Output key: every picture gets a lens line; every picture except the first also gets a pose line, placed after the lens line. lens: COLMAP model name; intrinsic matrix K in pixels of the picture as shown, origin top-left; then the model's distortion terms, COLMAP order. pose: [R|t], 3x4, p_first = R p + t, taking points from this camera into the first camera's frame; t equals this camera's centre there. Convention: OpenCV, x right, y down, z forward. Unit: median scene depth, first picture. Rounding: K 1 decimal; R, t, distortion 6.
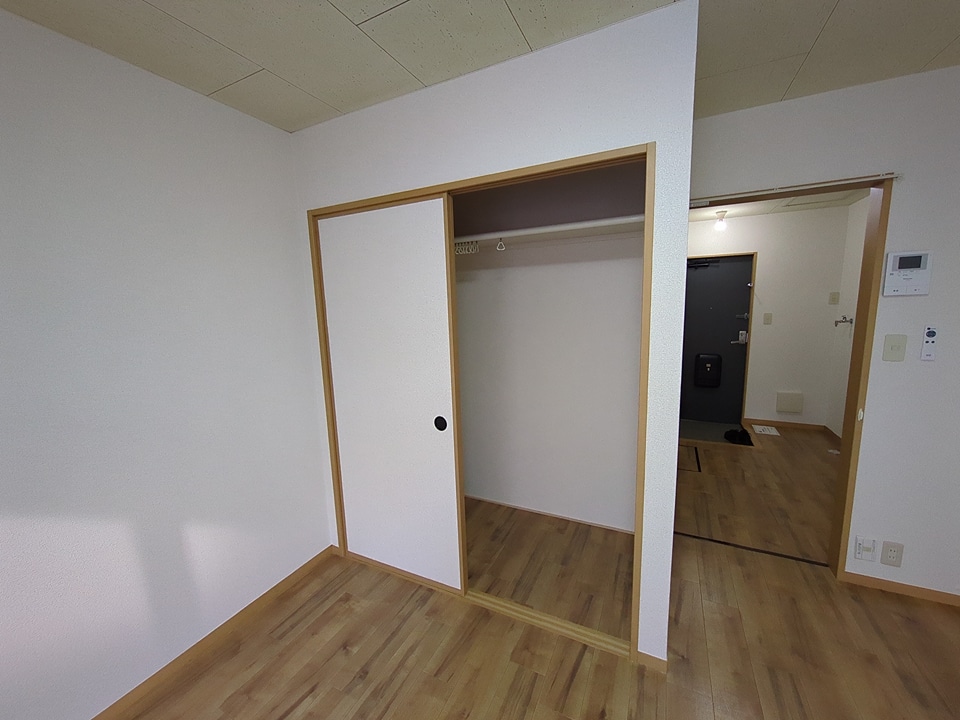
lens RADIAL K [[373.9, 0, 480.0], [0, 373.9, 360.0], [0, 0, 1]] dist [-0.002774, -0.000229]
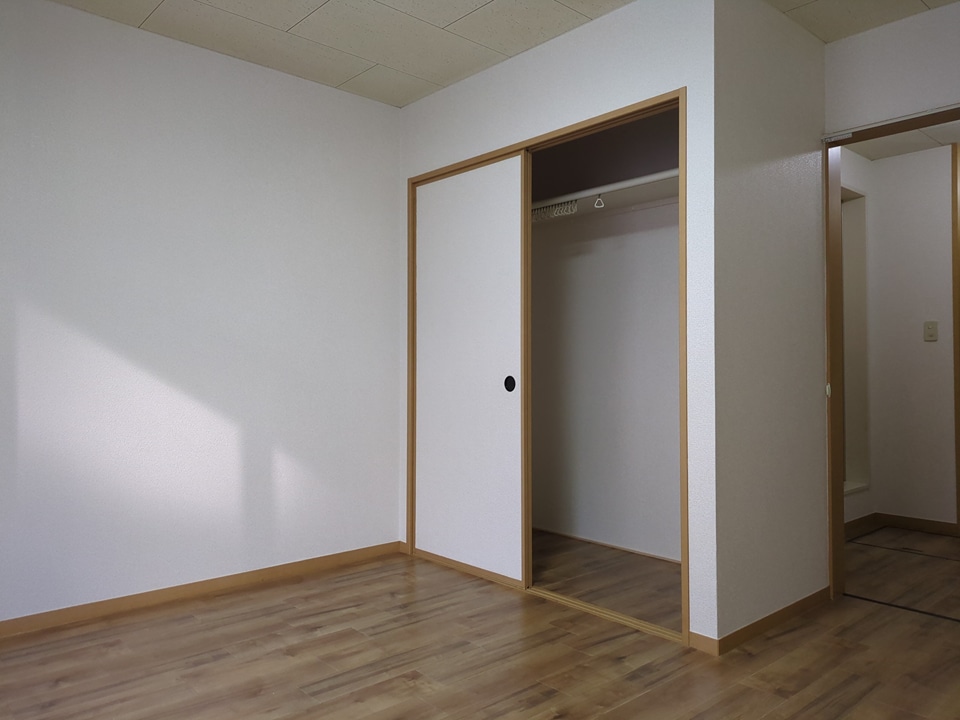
lens RADIAL K [[713.7, 0, 480.0], [0, 713.7, 360.0], [0, 0, 1]] dist [0.029304, -0.005415]
pose [[0.929468, 0.026644, -0.367938, 0.490407], [-0.083682, 0.986617, -0.139947, 0.373853], [0.359285, 0.160866, 0.919259, -0.695827]]
